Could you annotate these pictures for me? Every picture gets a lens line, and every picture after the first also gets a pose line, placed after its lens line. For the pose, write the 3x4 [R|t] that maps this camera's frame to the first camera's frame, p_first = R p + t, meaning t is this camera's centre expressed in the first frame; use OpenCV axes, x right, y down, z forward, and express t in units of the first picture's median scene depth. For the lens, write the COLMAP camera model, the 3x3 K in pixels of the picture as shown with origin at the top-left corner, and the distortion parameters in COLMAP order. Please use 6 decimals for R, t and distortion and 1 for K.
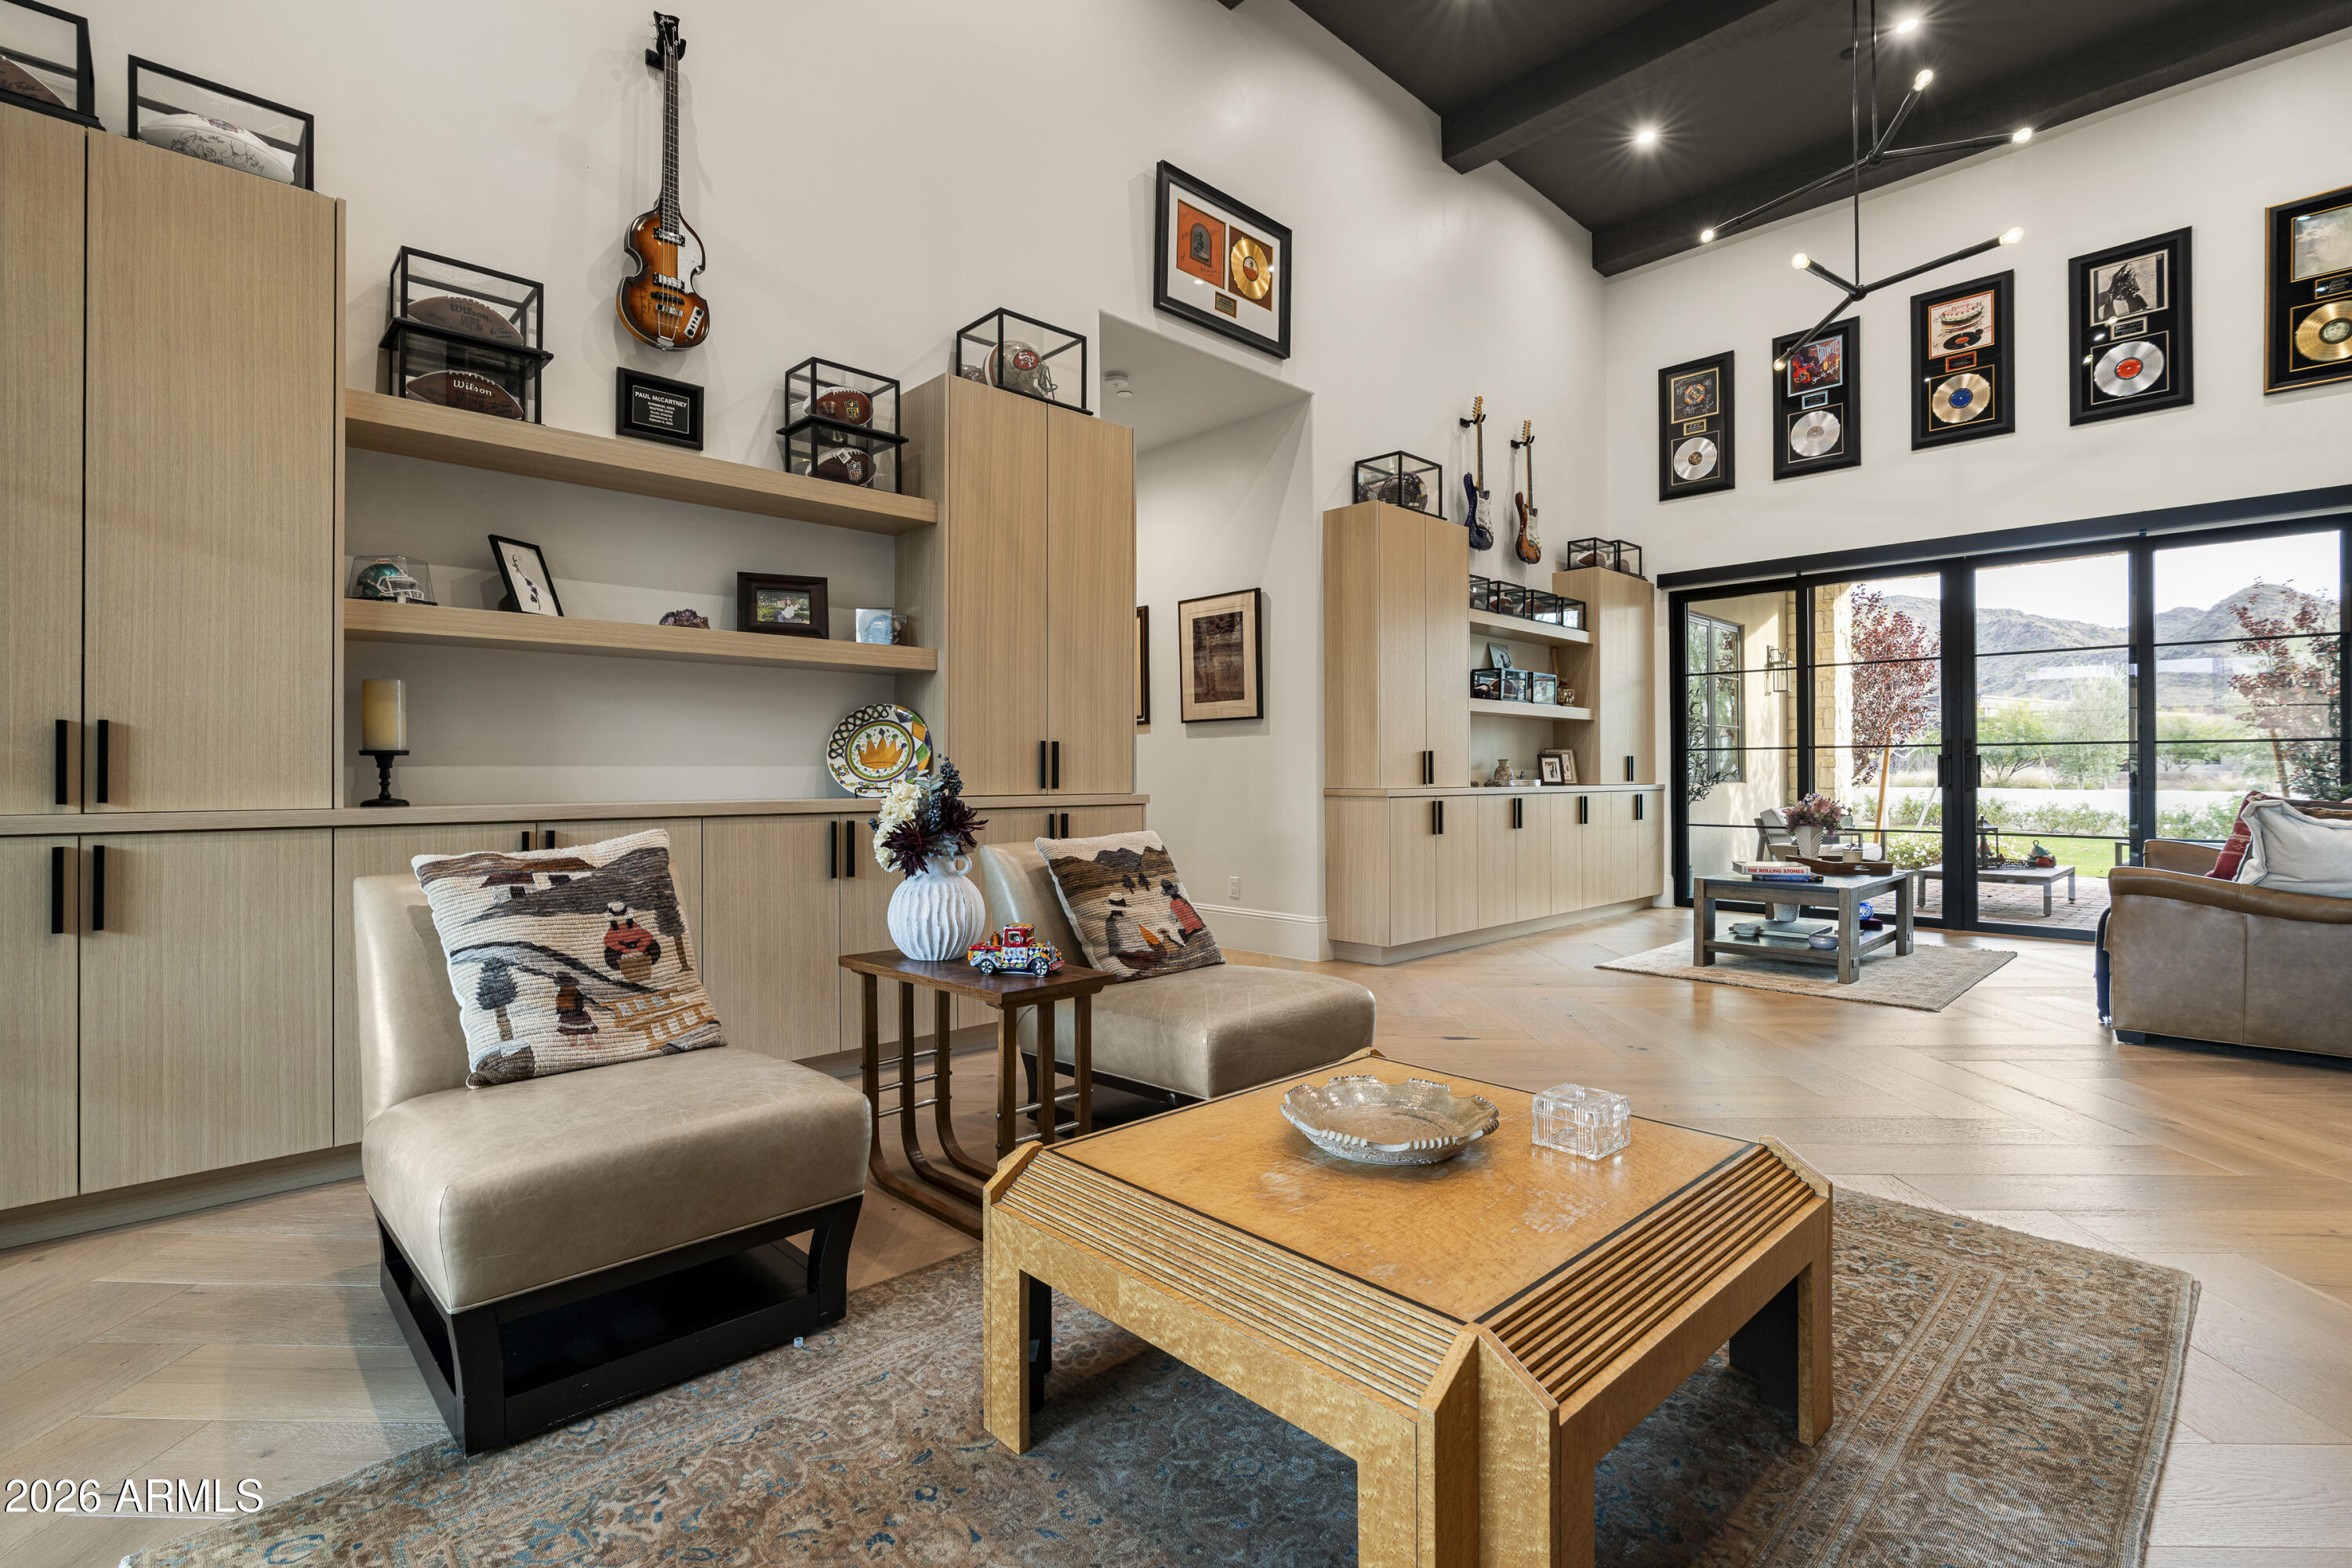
lens RADIAL K [[1090.7, 0, 1175.5], [0, 1090.7, 765.3], [0, 0, 1]] dist [0.000163, 0.000049]
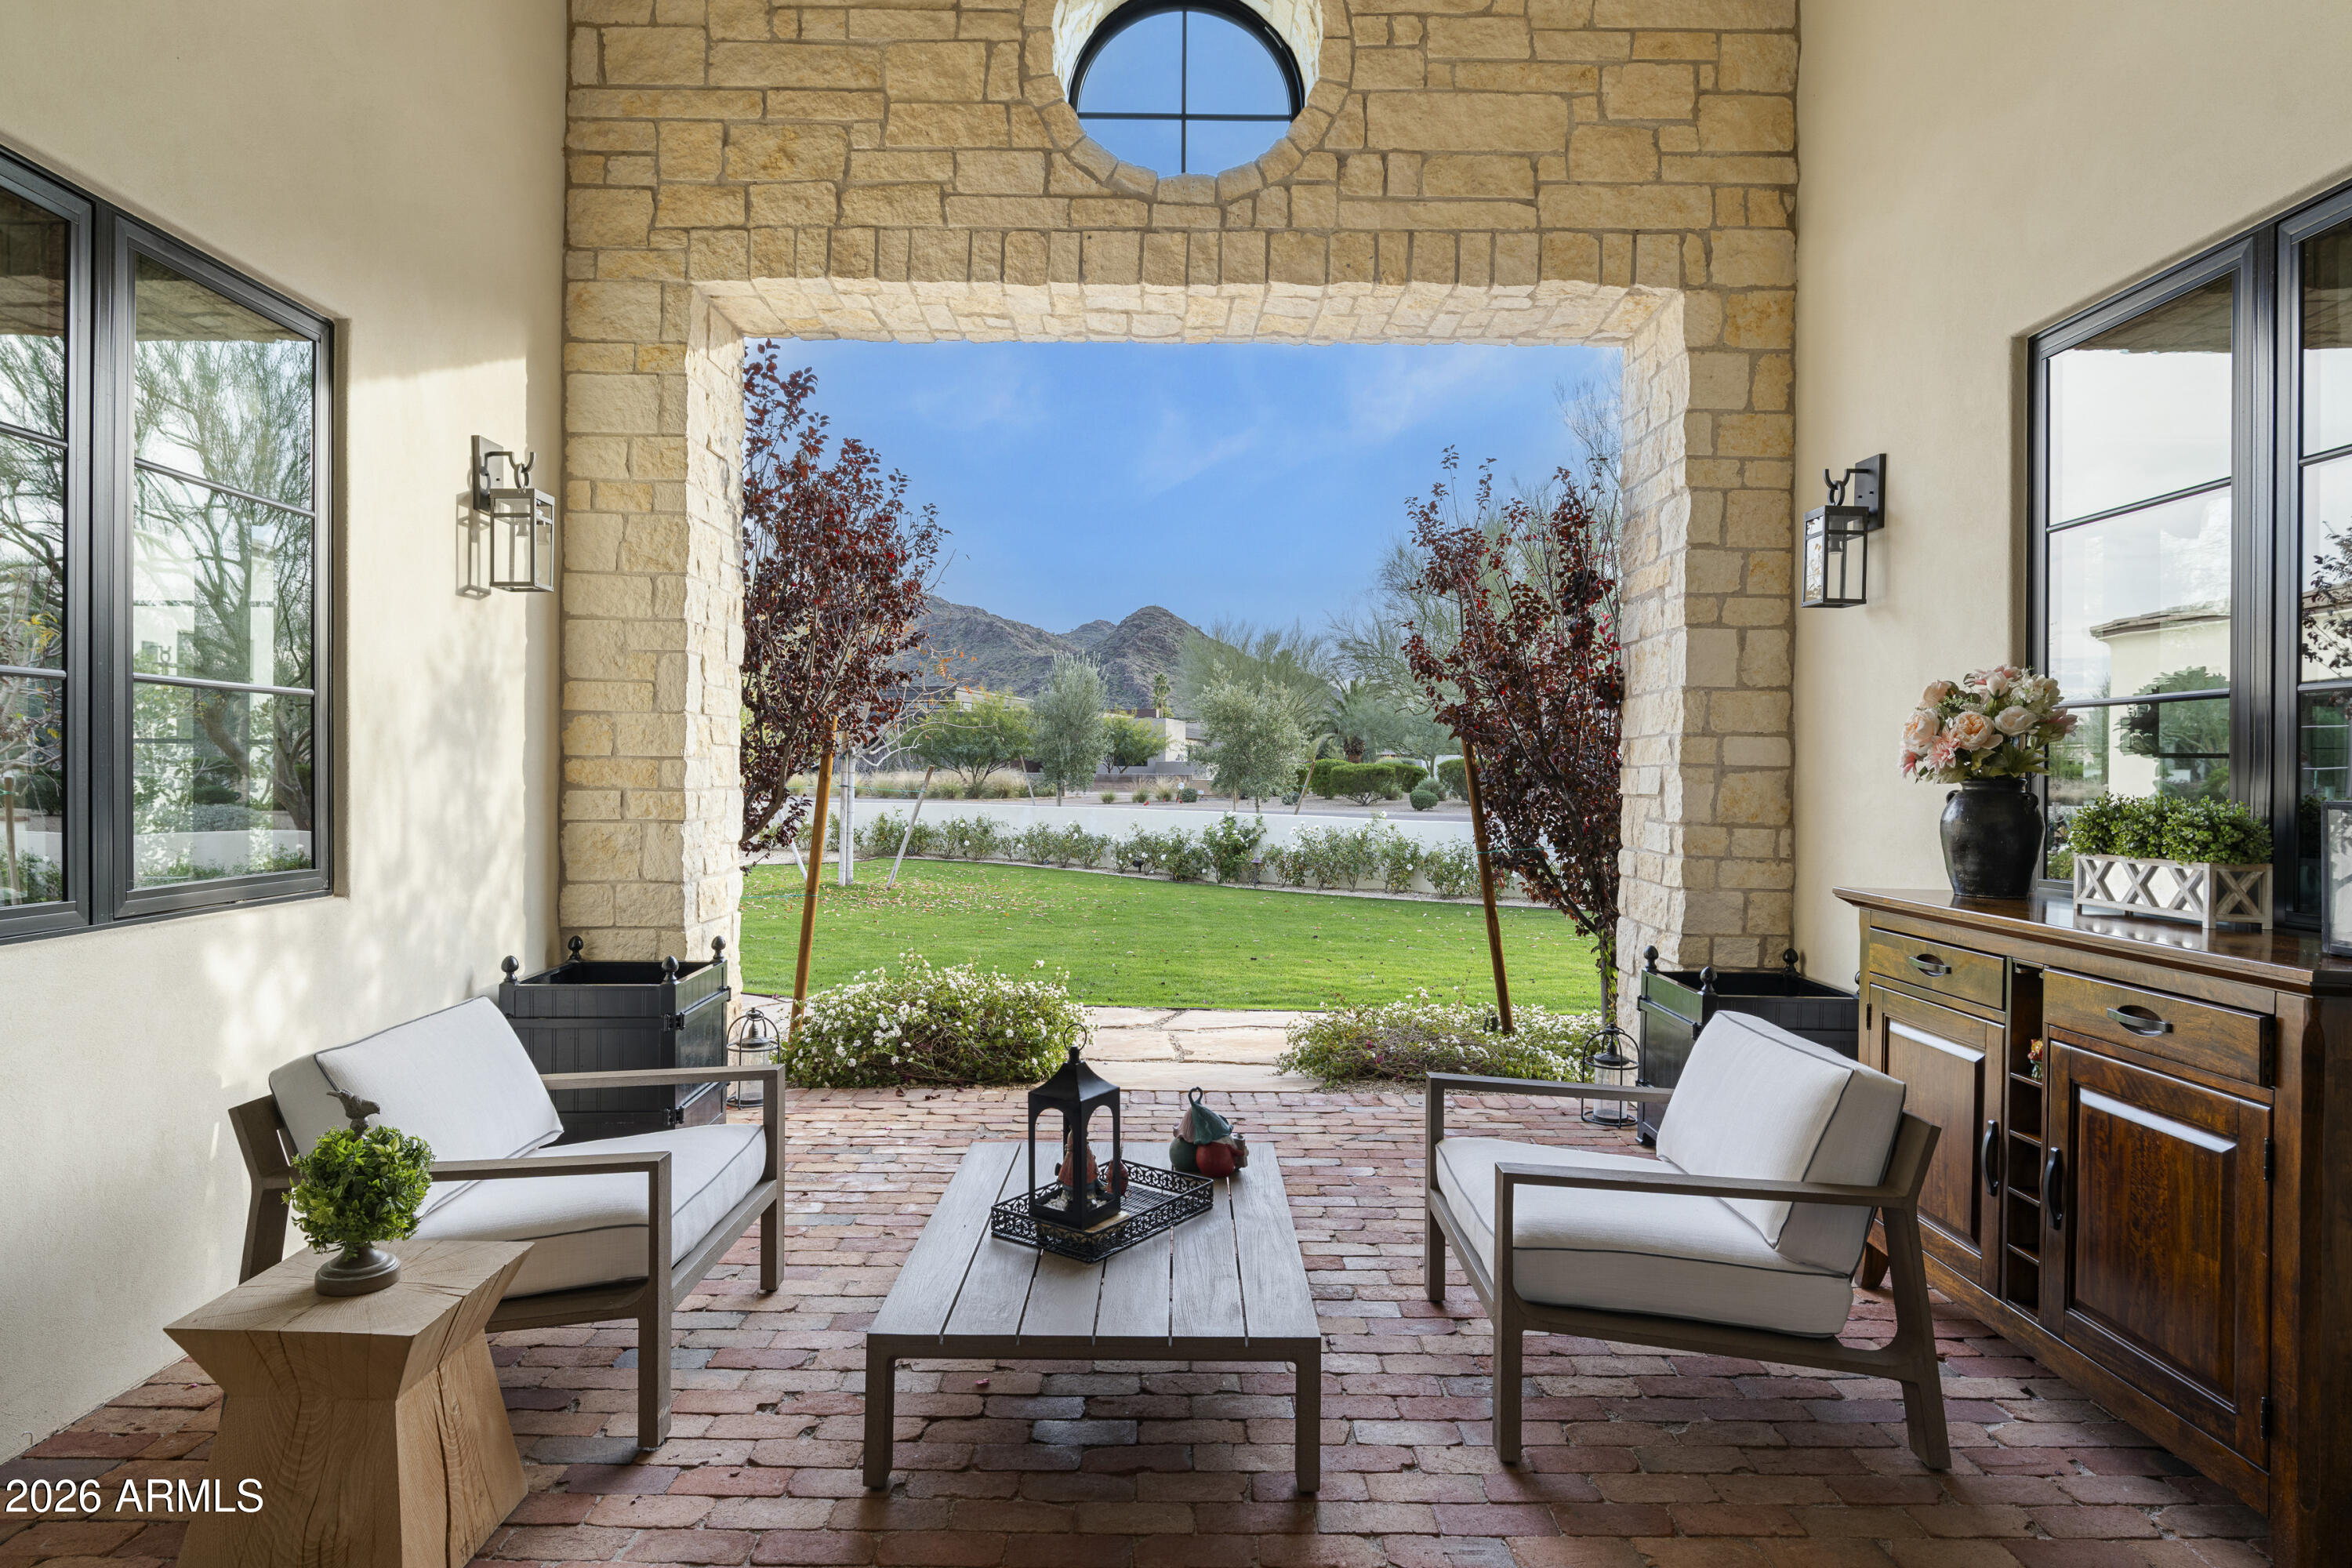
lens RADIAL K [[1243.4, 0, 1174.0], [0, 1243.4, 772.2], [0, 0, 1]] dist [-0.000830, -0.000022]
pose [[0.685397, 0.003439, 0.728161, 0.242402], [-0.014631, 0.999852, 0.009050, -0.011718], [-0.728022, -0.016856, 0.685346, 0.351699]]
